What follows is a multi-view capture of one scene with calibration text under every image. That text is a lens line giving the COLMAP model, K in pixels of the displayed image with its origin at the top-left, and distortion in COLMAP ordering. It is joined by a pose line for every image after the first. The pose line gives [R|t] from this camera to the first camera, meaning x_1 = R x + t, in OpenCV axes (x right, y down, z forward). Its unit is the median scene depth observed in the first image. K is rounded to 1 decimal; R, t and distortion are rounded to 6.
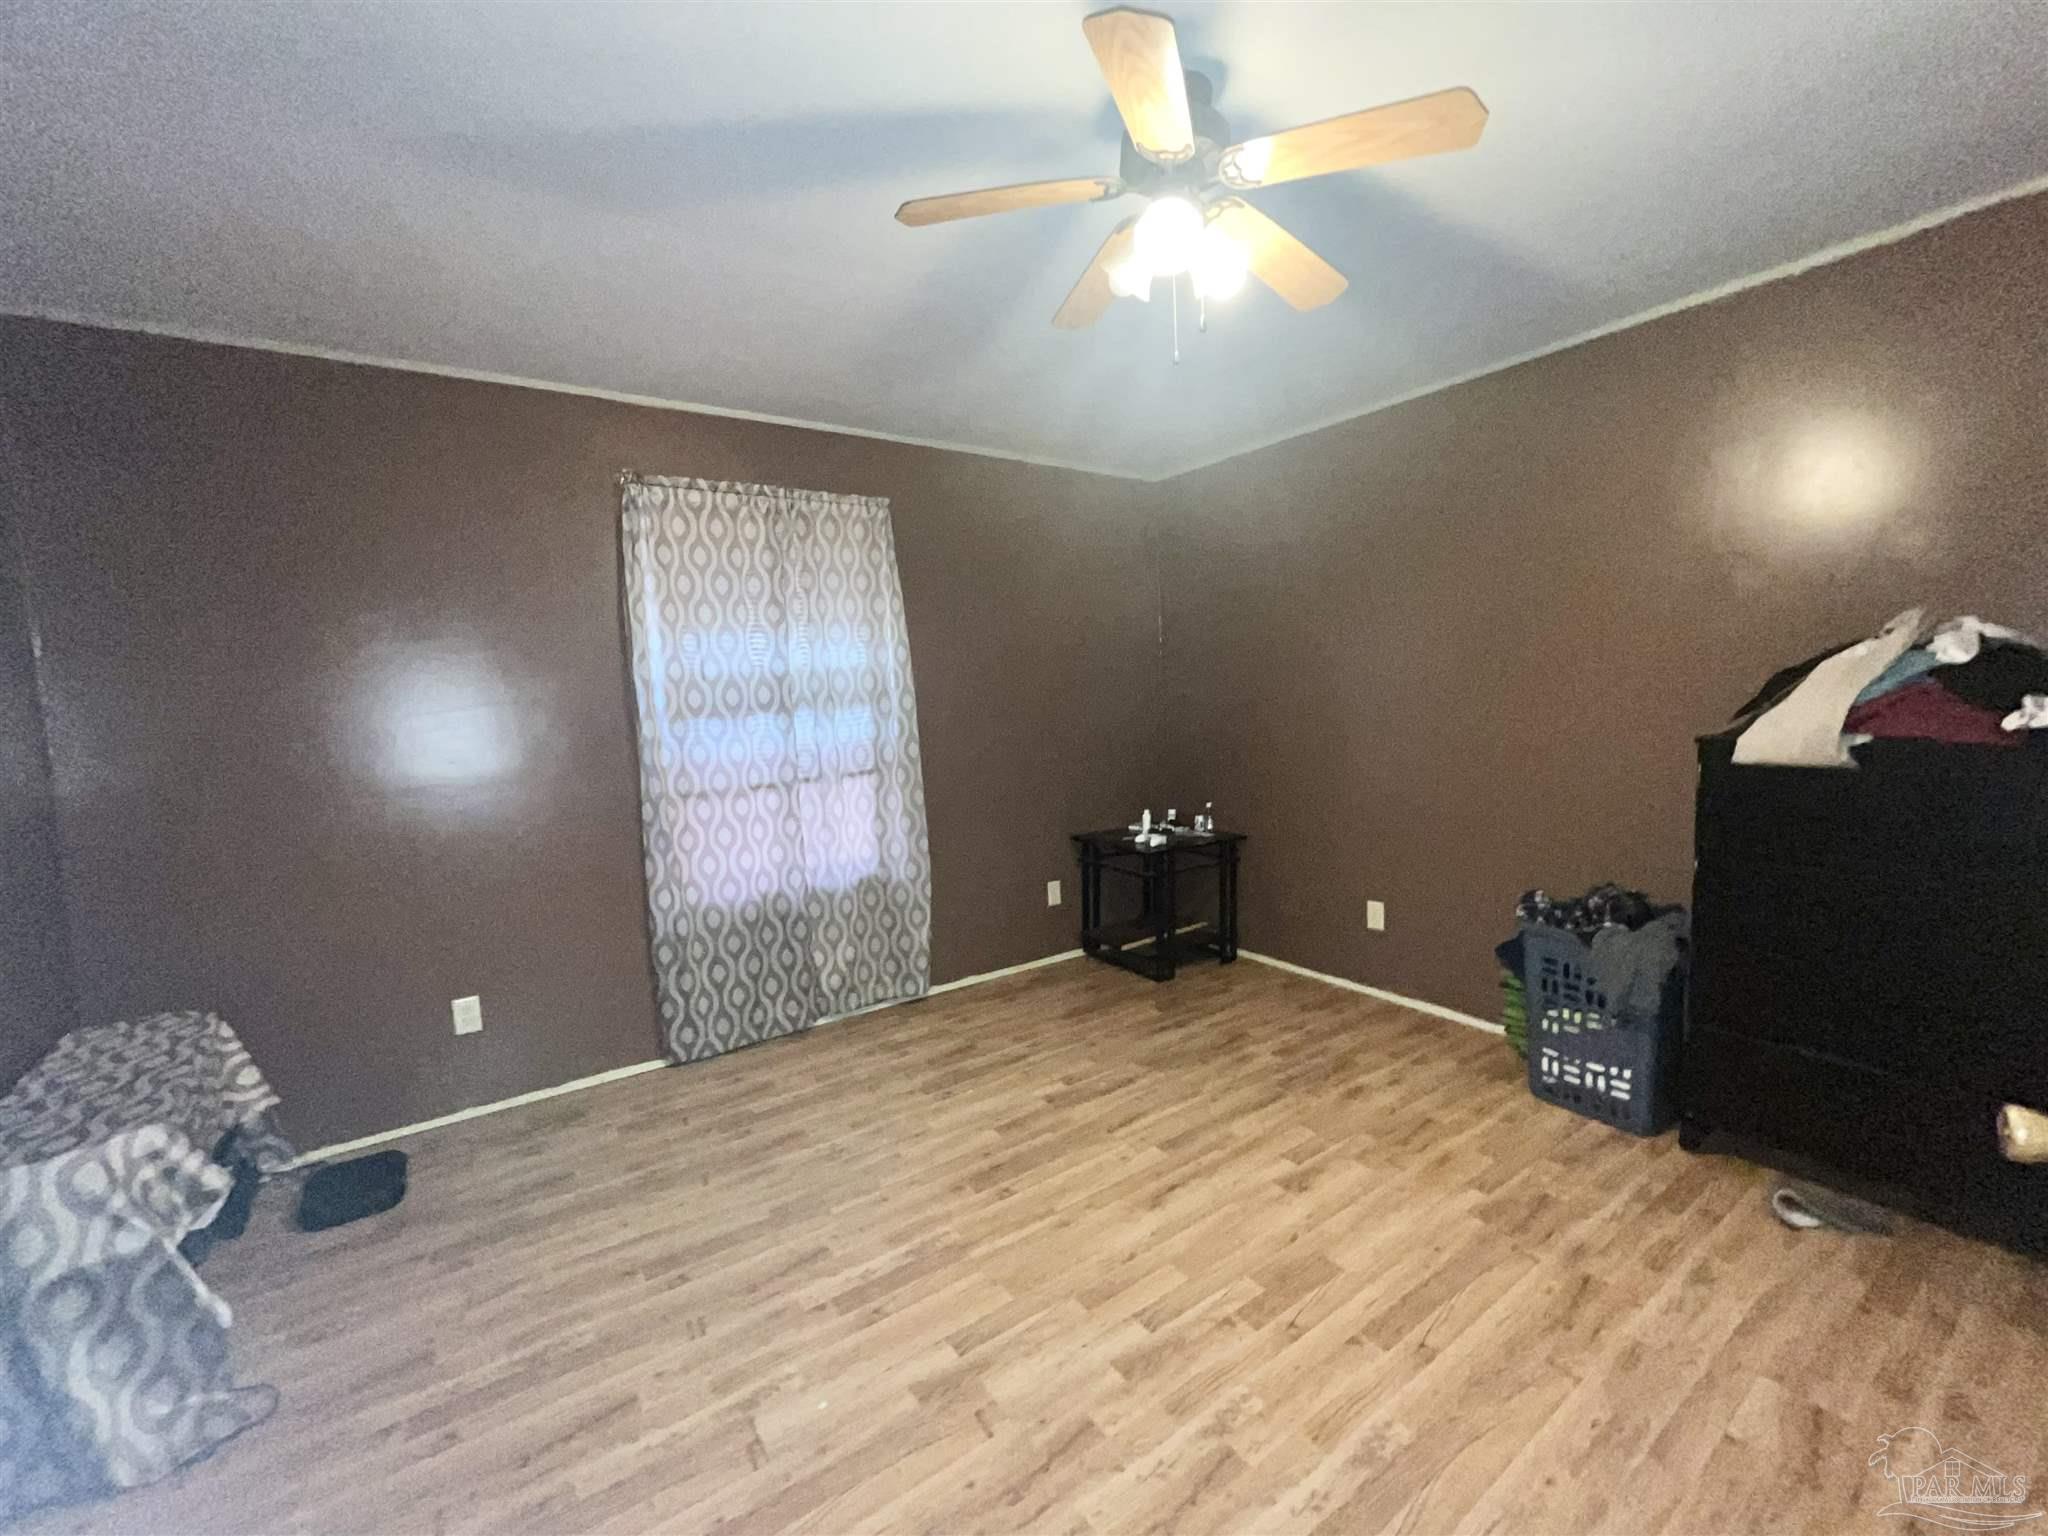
lens RADIAL K [[820.3, 0, 1021.2], [0, 820.3, 767.3], [0, 0, 1]] dist [-0.010570, -0.000207]
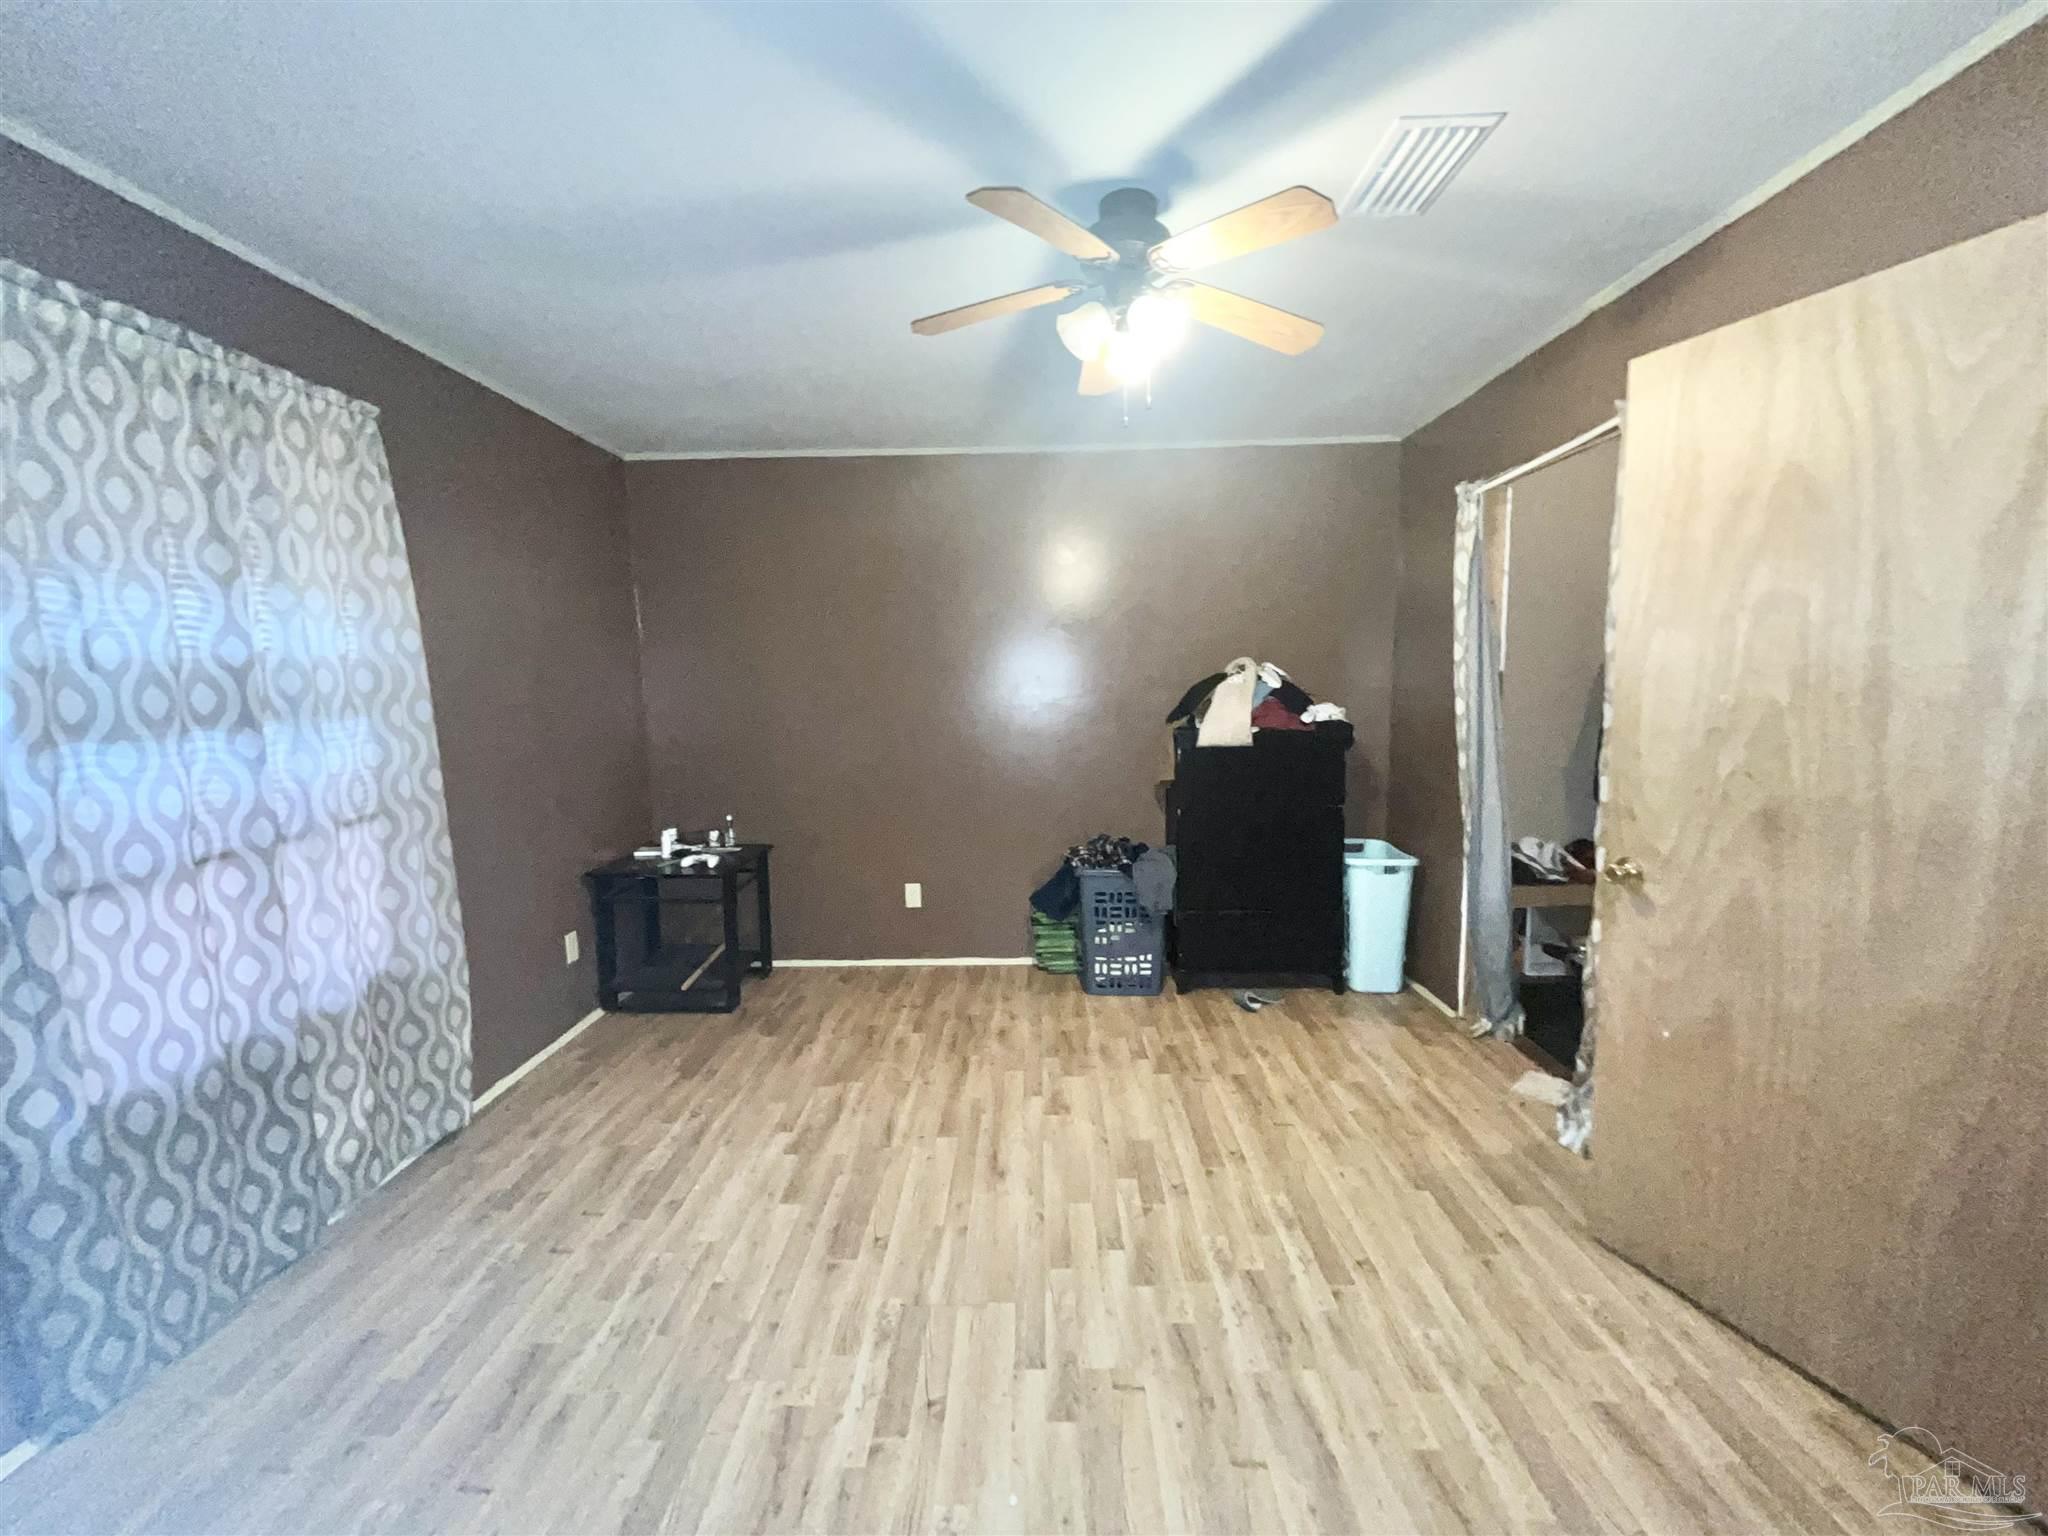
lens RADIAL K [[820.3, 0, 1021.2], [0, 820.3, 767.3], [0, 0, 1]] dist [-0.010570, -0.000207]
pose [[0.589856, -0.057758, 0.805440, -0.440934], [0.066418, 0.997529, 0.022893, -0.016229], [-0.804773, 0.039993, 0.592234, 0.212106]]
